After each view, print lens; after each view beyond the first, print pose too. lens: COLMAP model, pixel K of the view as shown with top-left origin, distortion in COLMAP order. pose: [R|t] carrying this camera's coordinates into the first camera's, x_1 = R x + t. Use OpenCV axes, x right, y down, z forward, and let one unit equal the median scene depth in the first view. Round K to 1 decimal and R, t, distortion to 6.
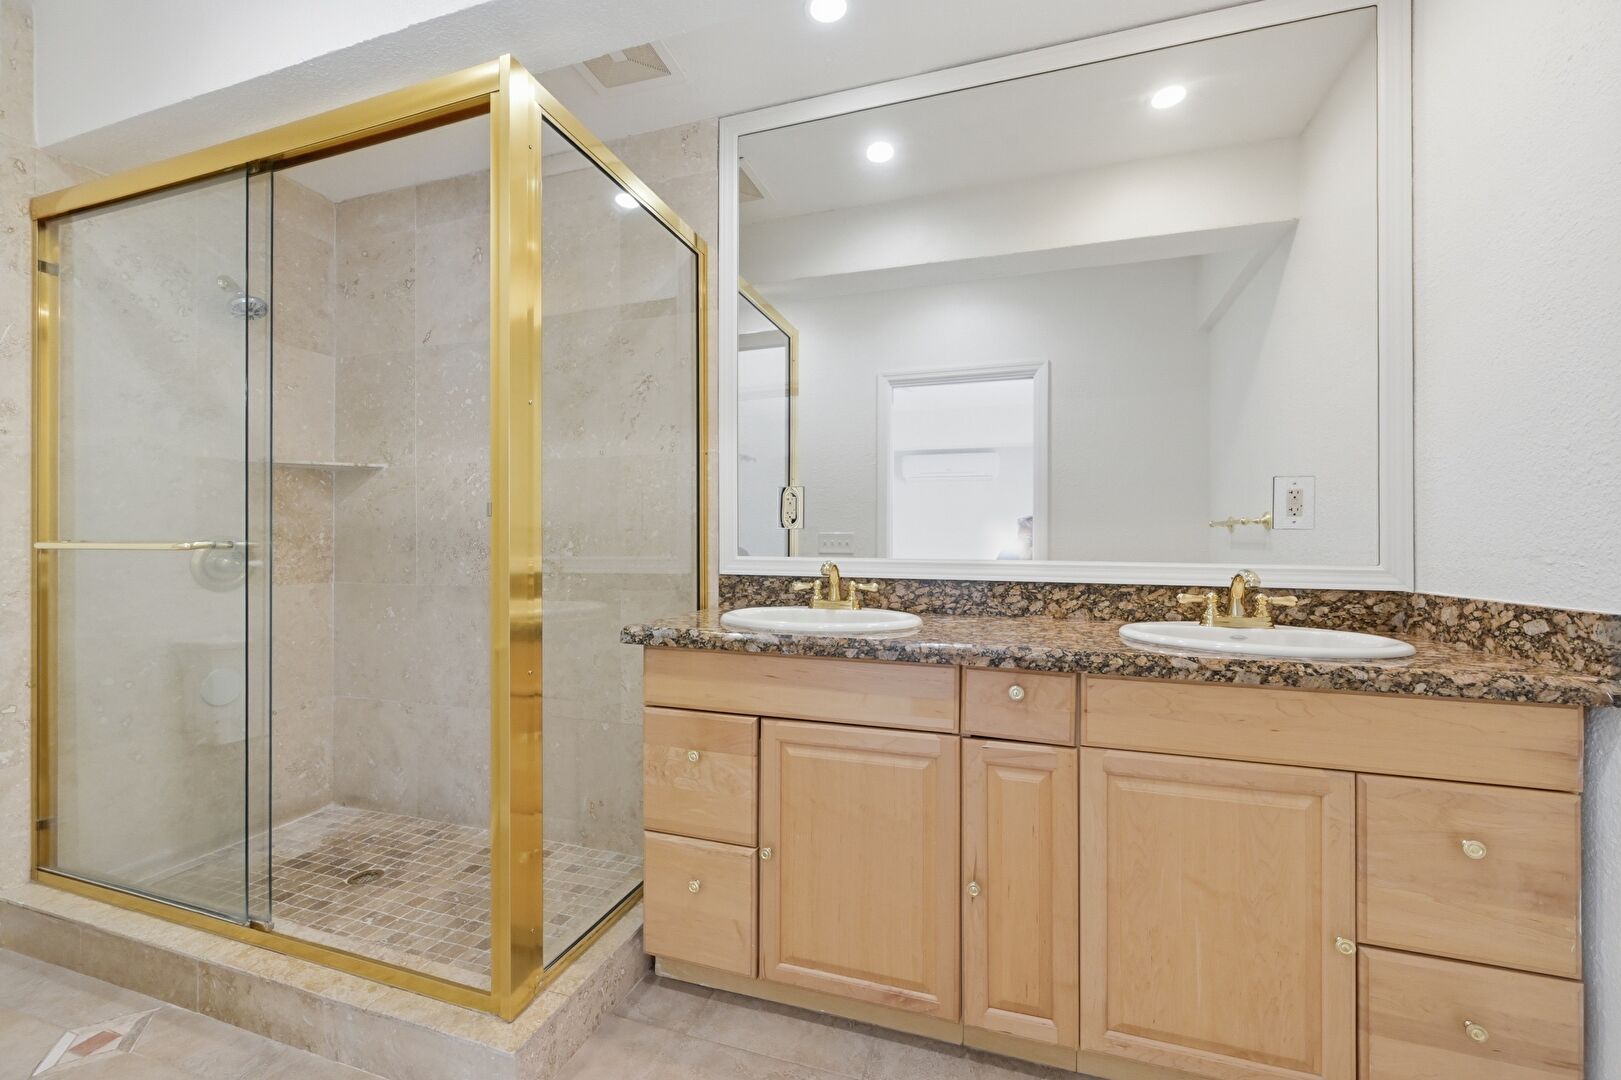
lens RADIAL K [[644.0, 0, 811.0], [0, 644.0, 543.3], [0, 0, 1]] dist [0.000338, 0.000069]
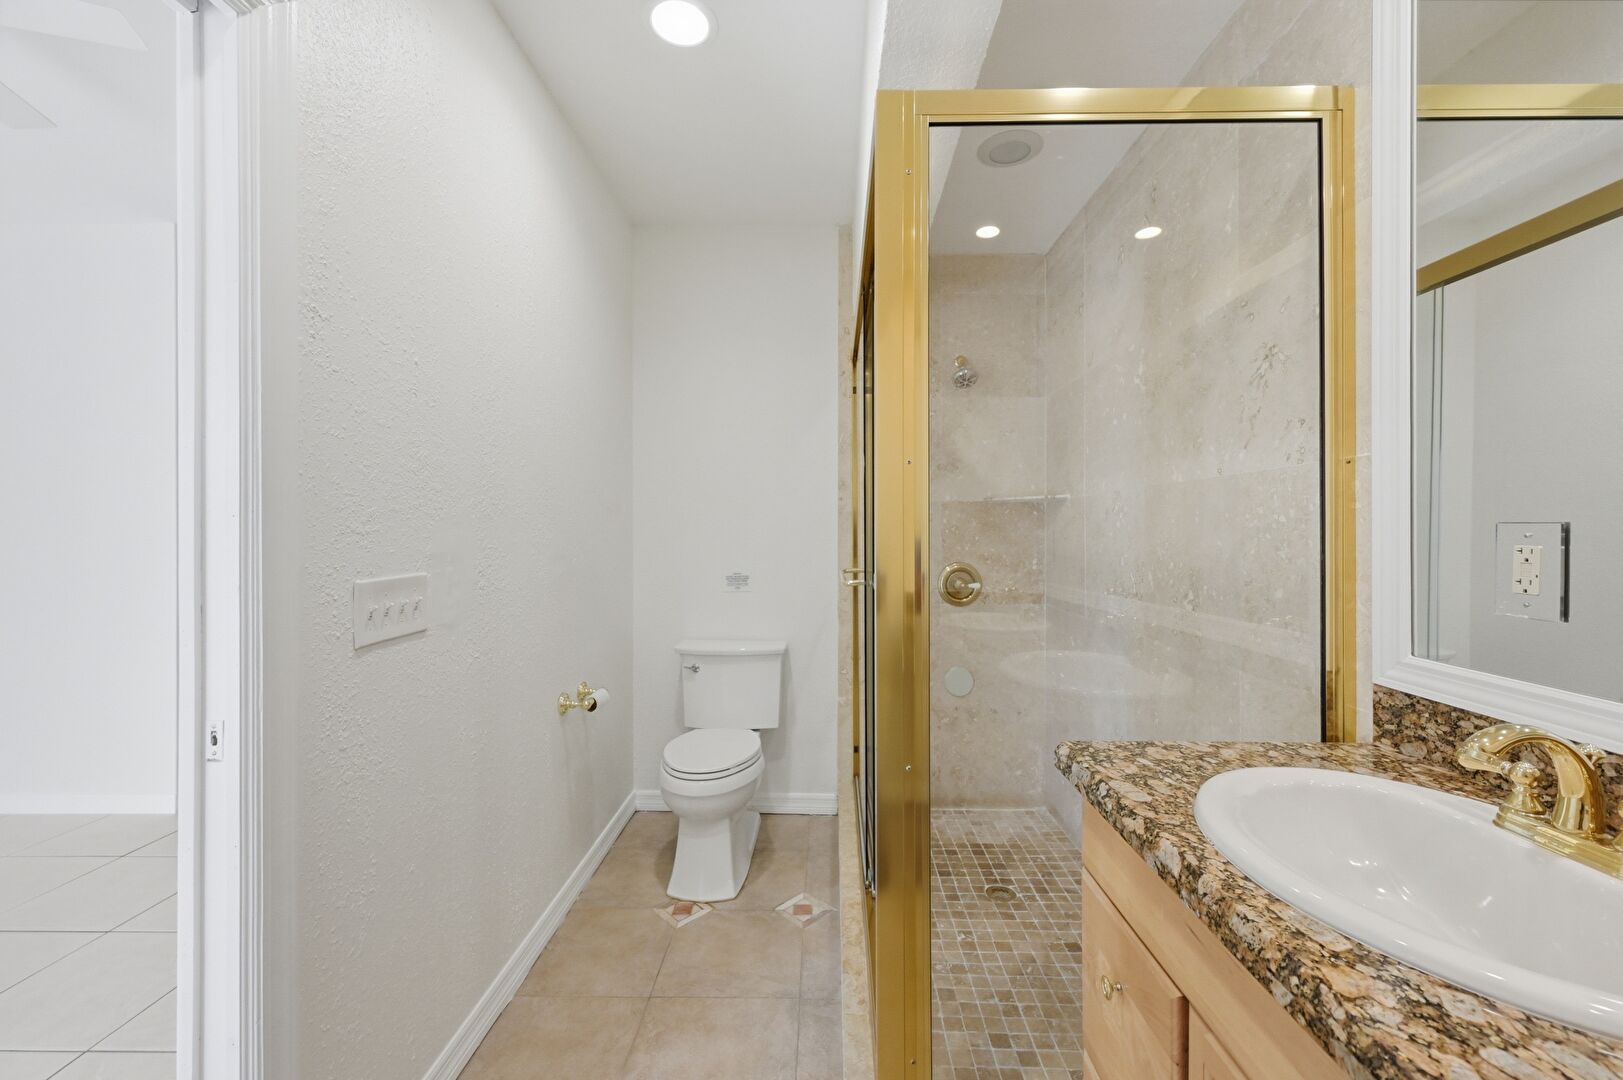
lens RADIAL K [[644.8, 0, 813.8], [0, 644.8, 529.8], [0, 0, 1]] dist [0.000338, 0.000069]
pose [[0.290646, -0.002207, -0.956828, 0.230582], [-0.000509, 0.999997, -0.002461, -0.076158], [0.956830, 0.001202, 0.290644, 0.380272]]
